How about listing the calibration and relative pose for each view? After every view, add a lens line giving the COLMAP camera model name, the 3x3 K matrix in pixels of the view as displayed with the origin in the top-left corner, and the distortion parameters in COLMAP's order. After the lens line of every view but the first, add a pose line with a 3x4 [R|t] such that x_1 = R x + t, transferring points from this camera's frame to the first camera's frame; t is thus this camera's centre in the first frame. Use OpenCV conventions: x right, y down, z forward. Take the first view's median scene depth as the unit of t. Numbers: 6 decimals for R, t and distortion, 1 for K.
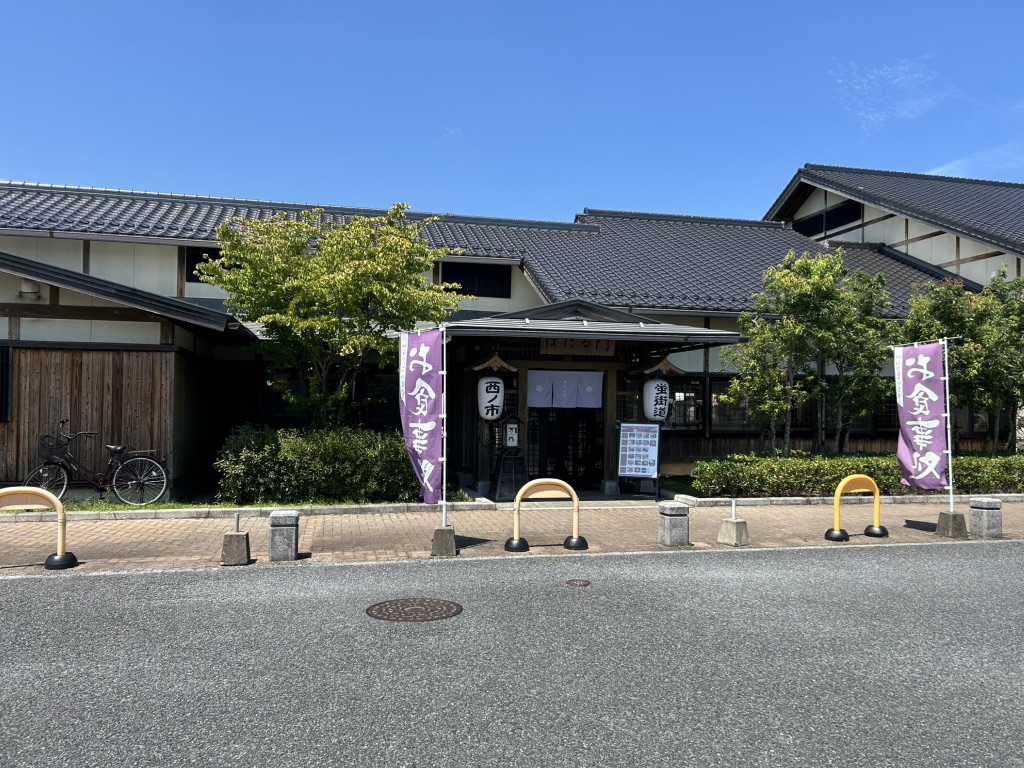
lens RADIAL K [[752.0, 0, 503.4], [0, 752.0, 398.4], [0, 0, 1]] dist [0.074491, -0.083546]
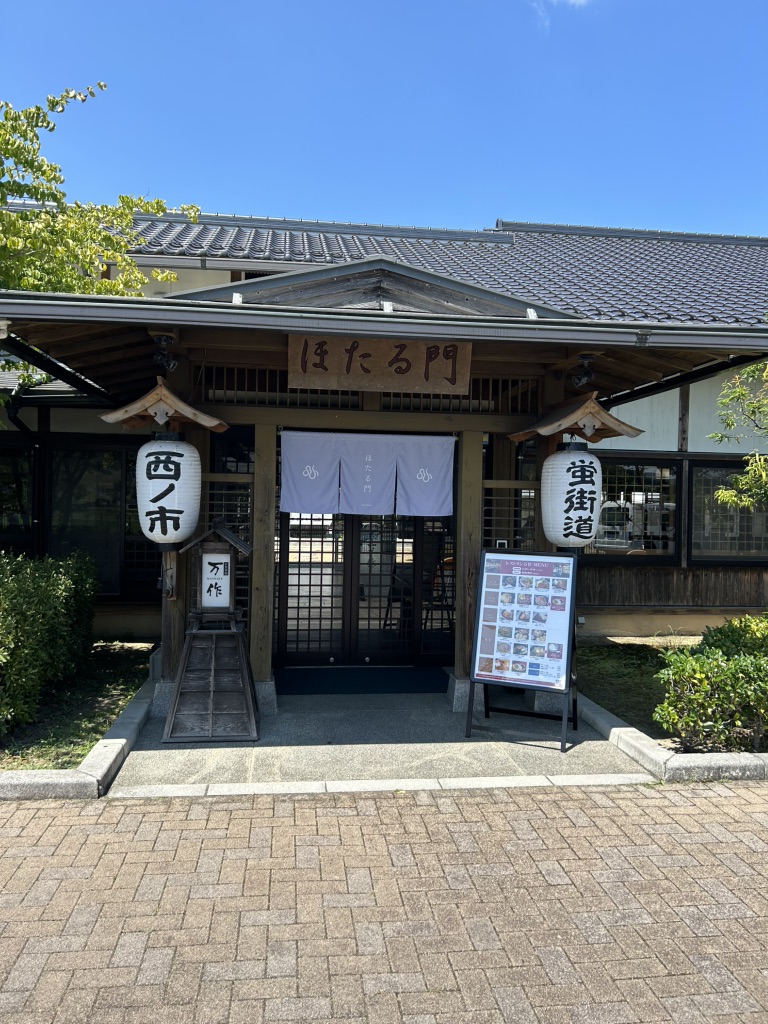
lens RADIAL K [[775.8, 0, 384.0], [0, 775.8, 512.0], [0, 0, 1]] dist [0.079214, -0.093397]
pose [[0.995933, 0.007138, -0.089813, 0.140148], [-0.005908, 0.999885, 0.013949, 0.004028], [0.089902, -0.013361, 0.995861, 0.561120]]
